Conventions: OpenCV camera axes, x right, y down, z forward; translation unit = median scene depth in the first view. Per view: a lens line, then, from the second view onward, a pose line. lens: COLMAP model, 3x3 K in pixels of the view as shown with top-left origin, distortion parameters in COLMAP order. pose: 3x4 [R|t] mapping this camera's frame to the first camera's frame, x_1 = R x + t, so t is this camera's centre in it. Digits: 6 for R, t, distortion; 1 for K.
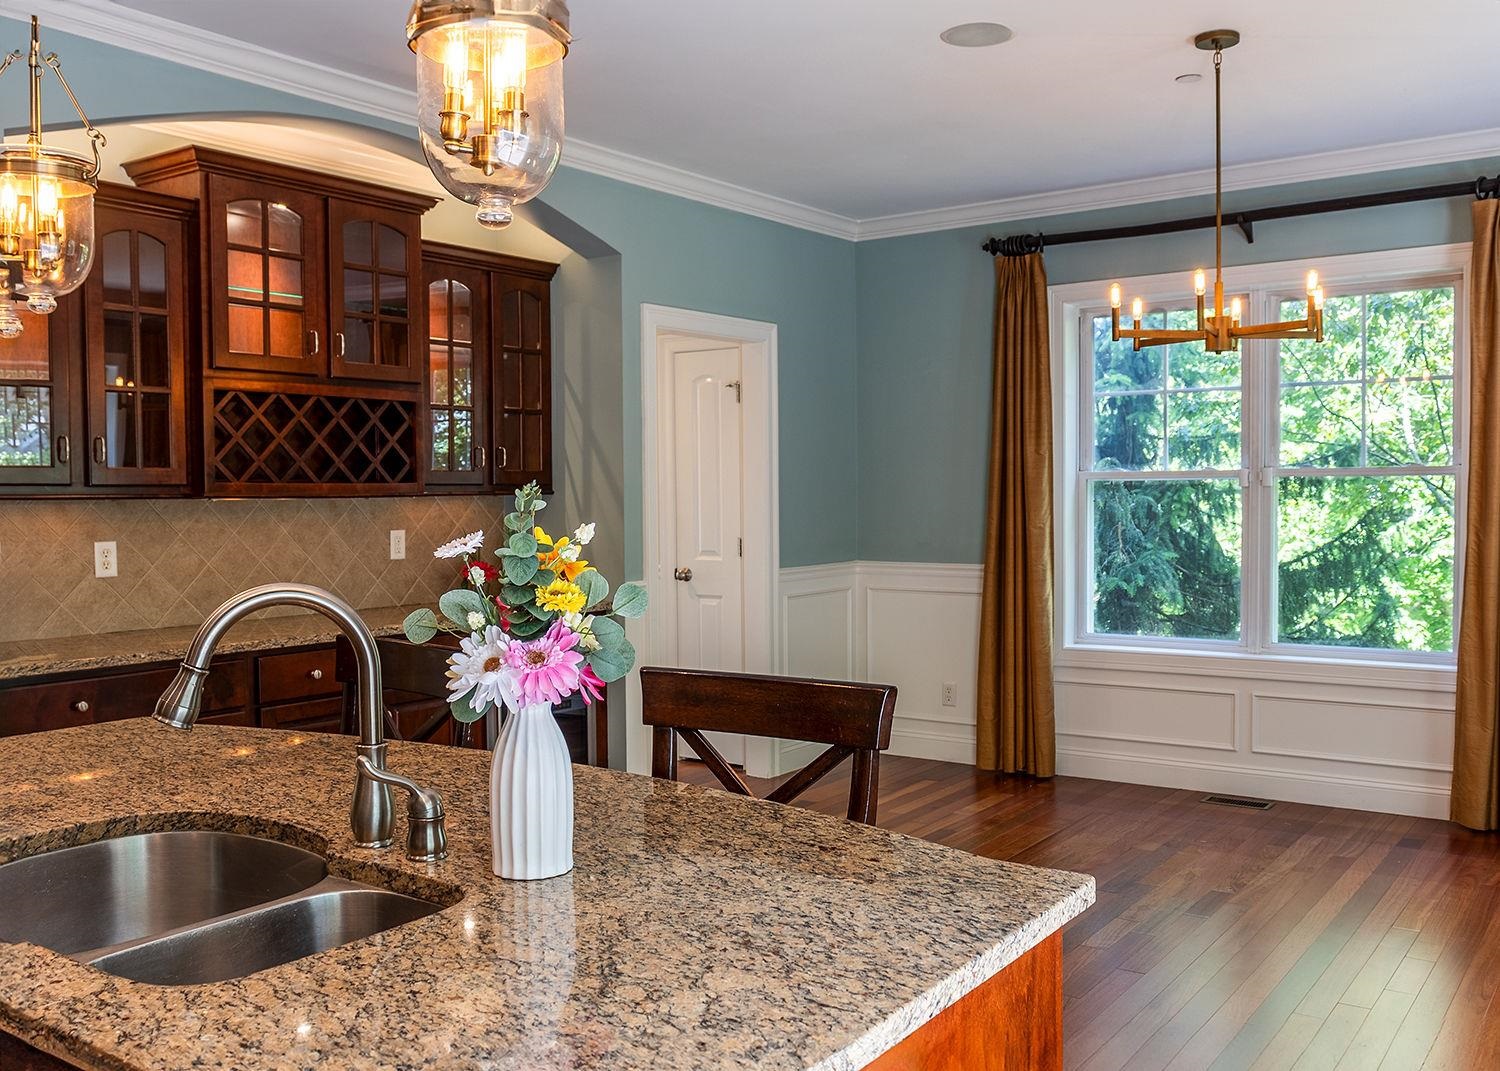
lens RADIAL K [[1346.9, 0, 750.0], [0, 1346.9, 535.5], [0, 0, 1]] dist [-0.104662, -0.001231]
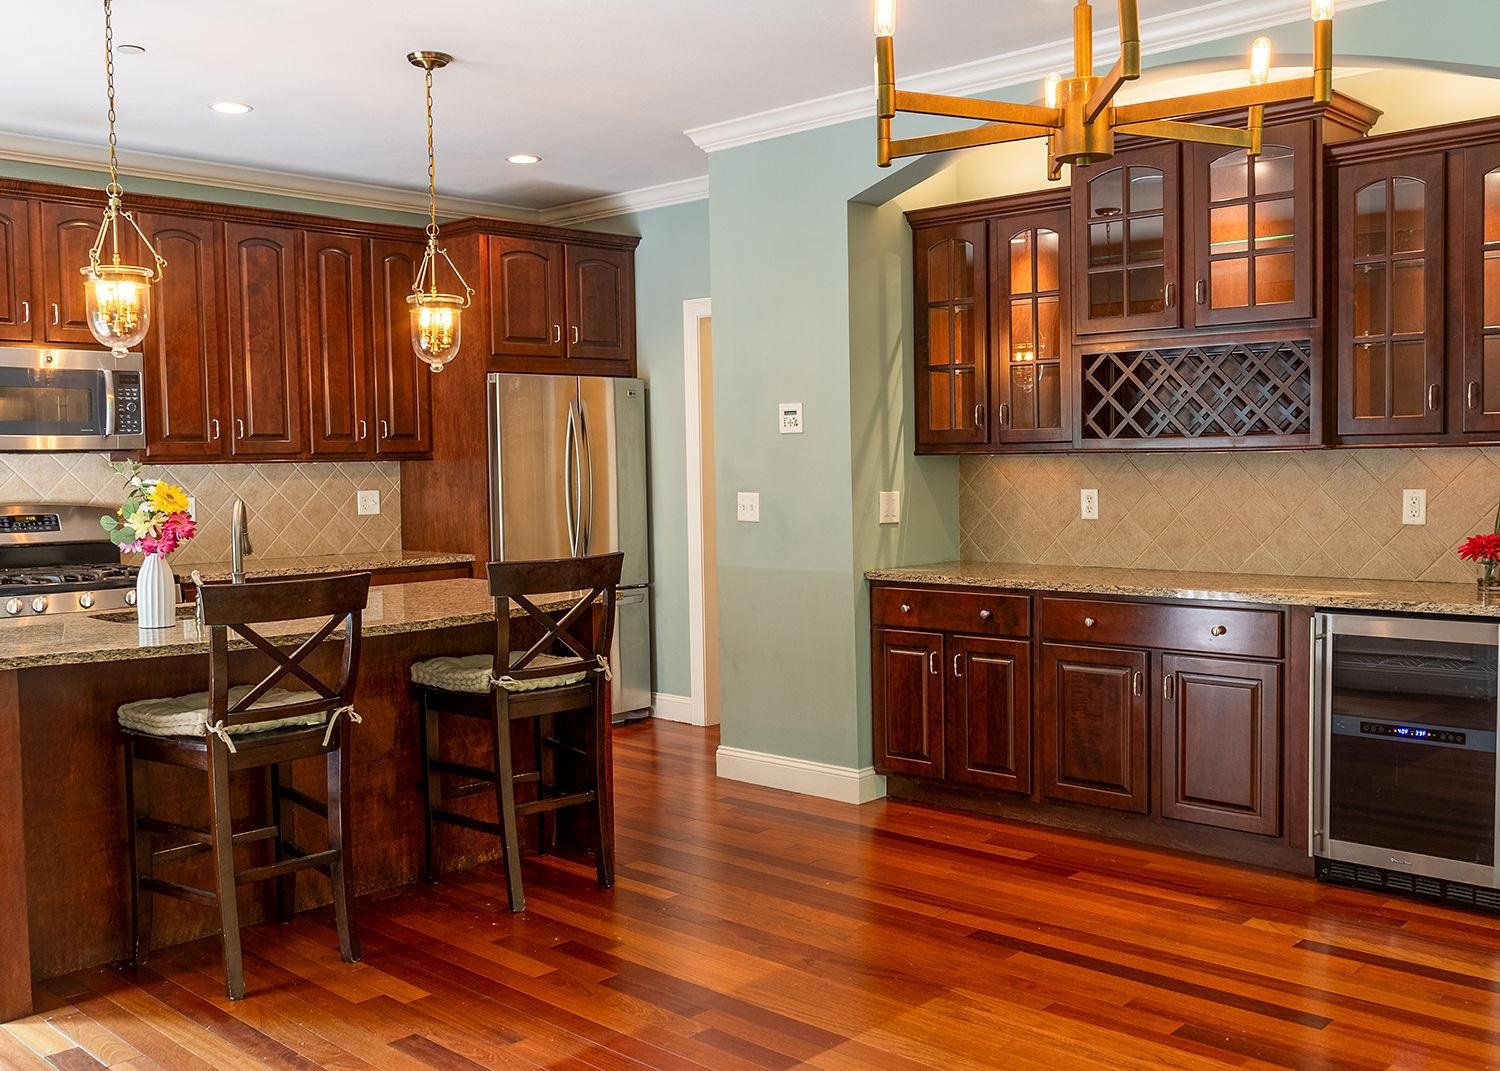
lens RADIAL K [[1346.9, 0, 750.0], [0, 1346.9, 535.5], [0, 0, 1]] dist [-0.104662, -0.001231]
pose [[-0.125084, 0.065989, -0.989949, 0.727659], [-0.012779, 0.997596, 0.068113, -0.031307], [0.992064, 0.021170, -0.123940, 0.840648]]
